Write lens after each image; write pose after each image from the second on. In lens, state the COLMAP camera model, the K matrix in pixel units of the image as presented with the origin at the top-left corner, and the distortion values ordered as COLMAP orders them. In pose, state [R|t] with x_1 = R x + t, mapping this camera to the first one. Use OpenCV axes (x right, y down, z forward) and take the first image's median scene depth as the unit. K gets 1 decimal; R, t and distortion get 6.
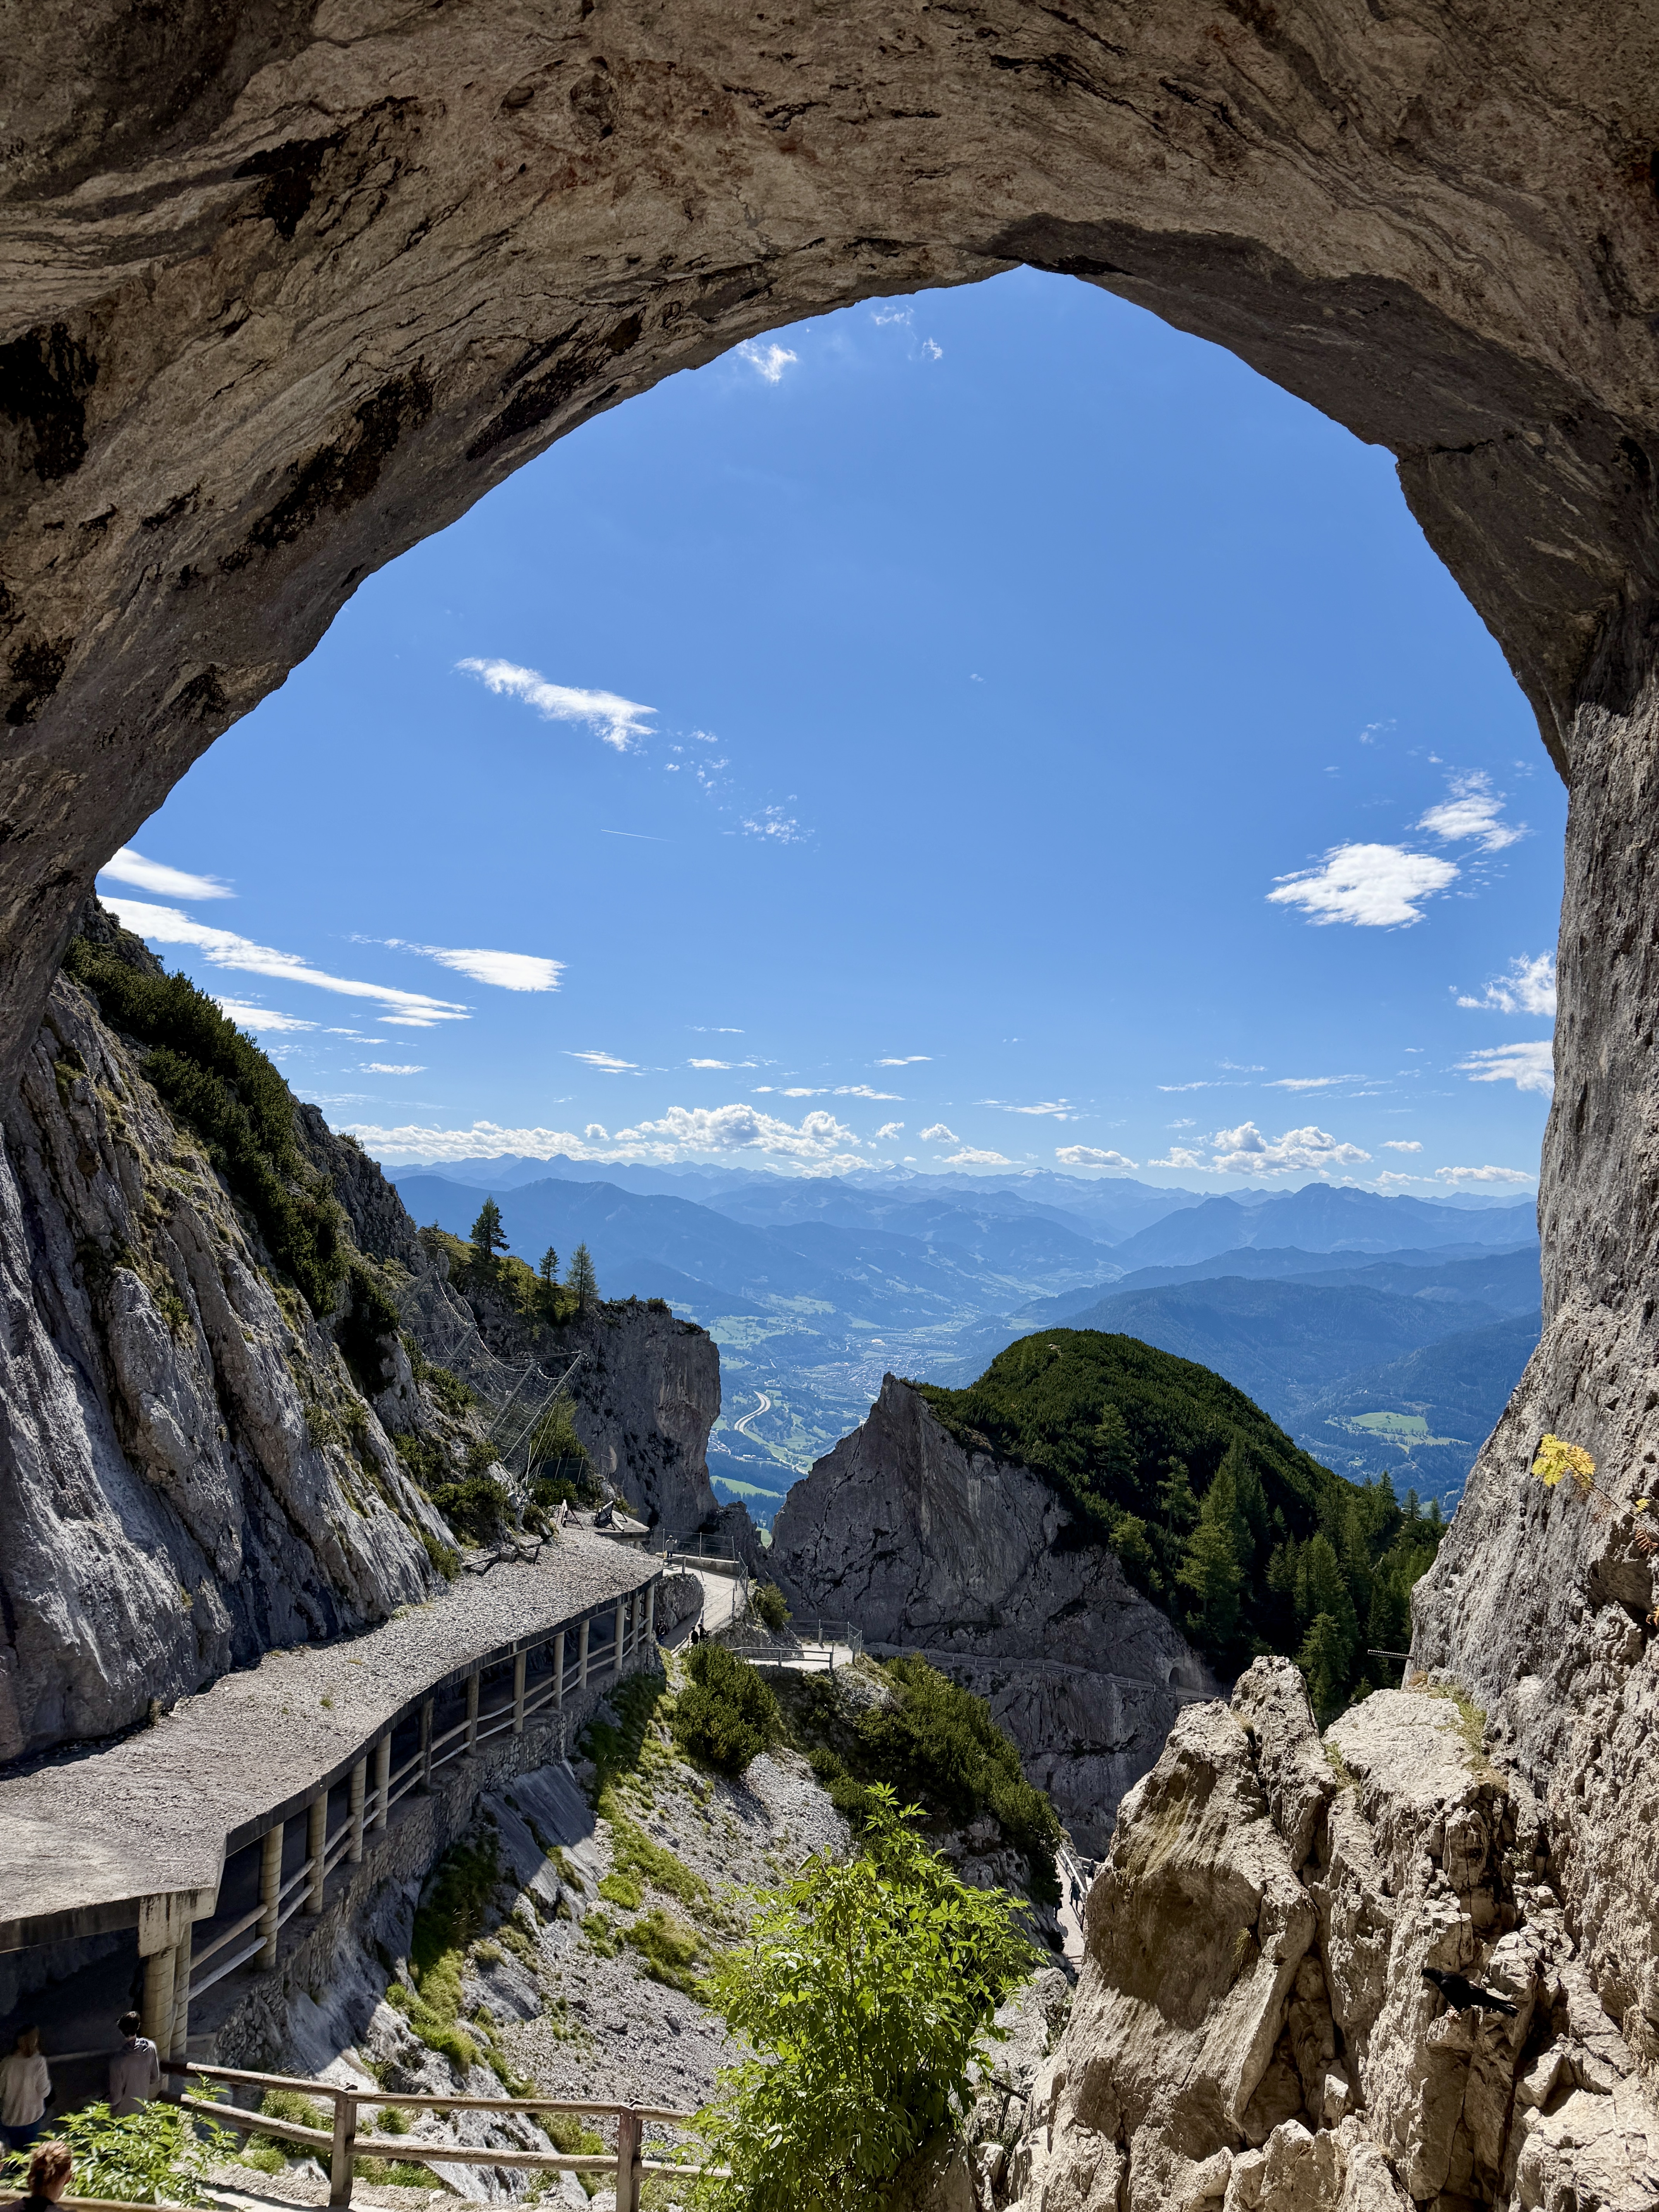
lens RADIAL K [[1525.6, 0, 829.5], [0, 1525.6, 1106.0], [0, 0, 1]] dist [0.150846, -0.306053]
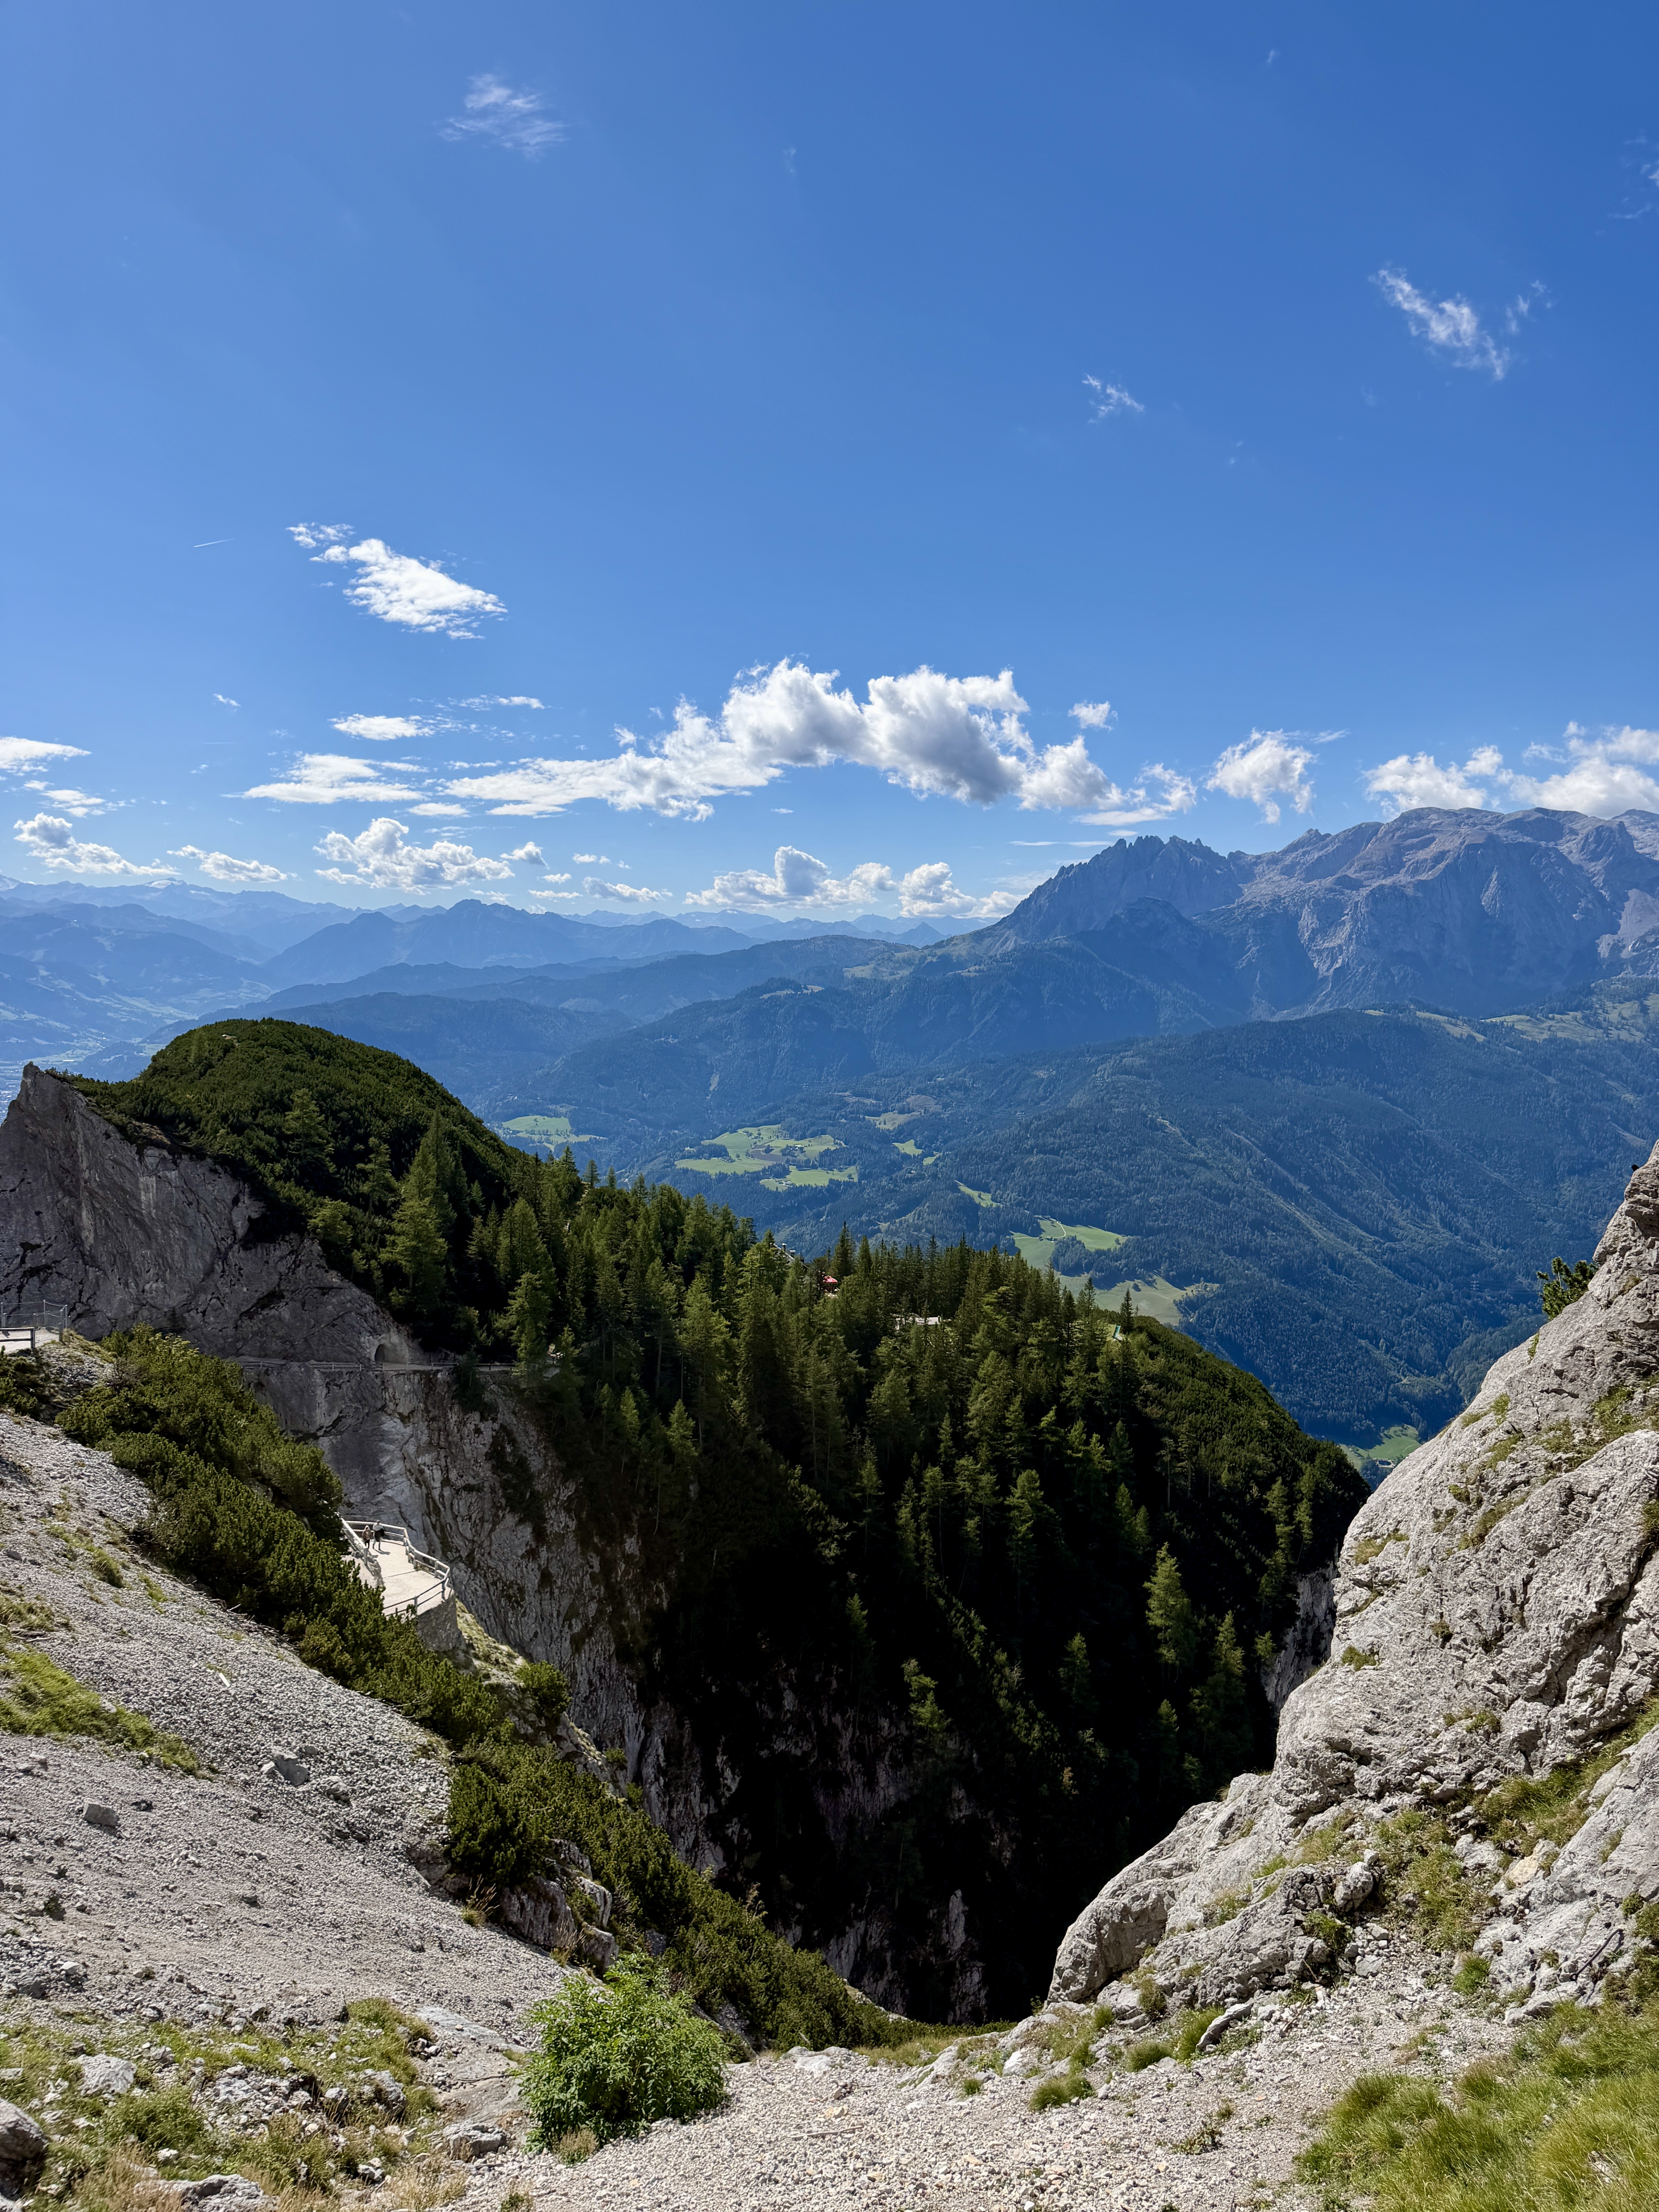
lens RADIAL K [[1525.6, 0, 829.5], [0, 1525.6, 1106.0], [0, 0, 1]] dist [0.150846, -0.306053]
pose [[0.860706, -0.058256, 0.505758, -0.026095], [-0.034602, 0.984440, 0.172281, 0.058321], [-0.507924, -0.165784, 0.845298, 0.096091]]
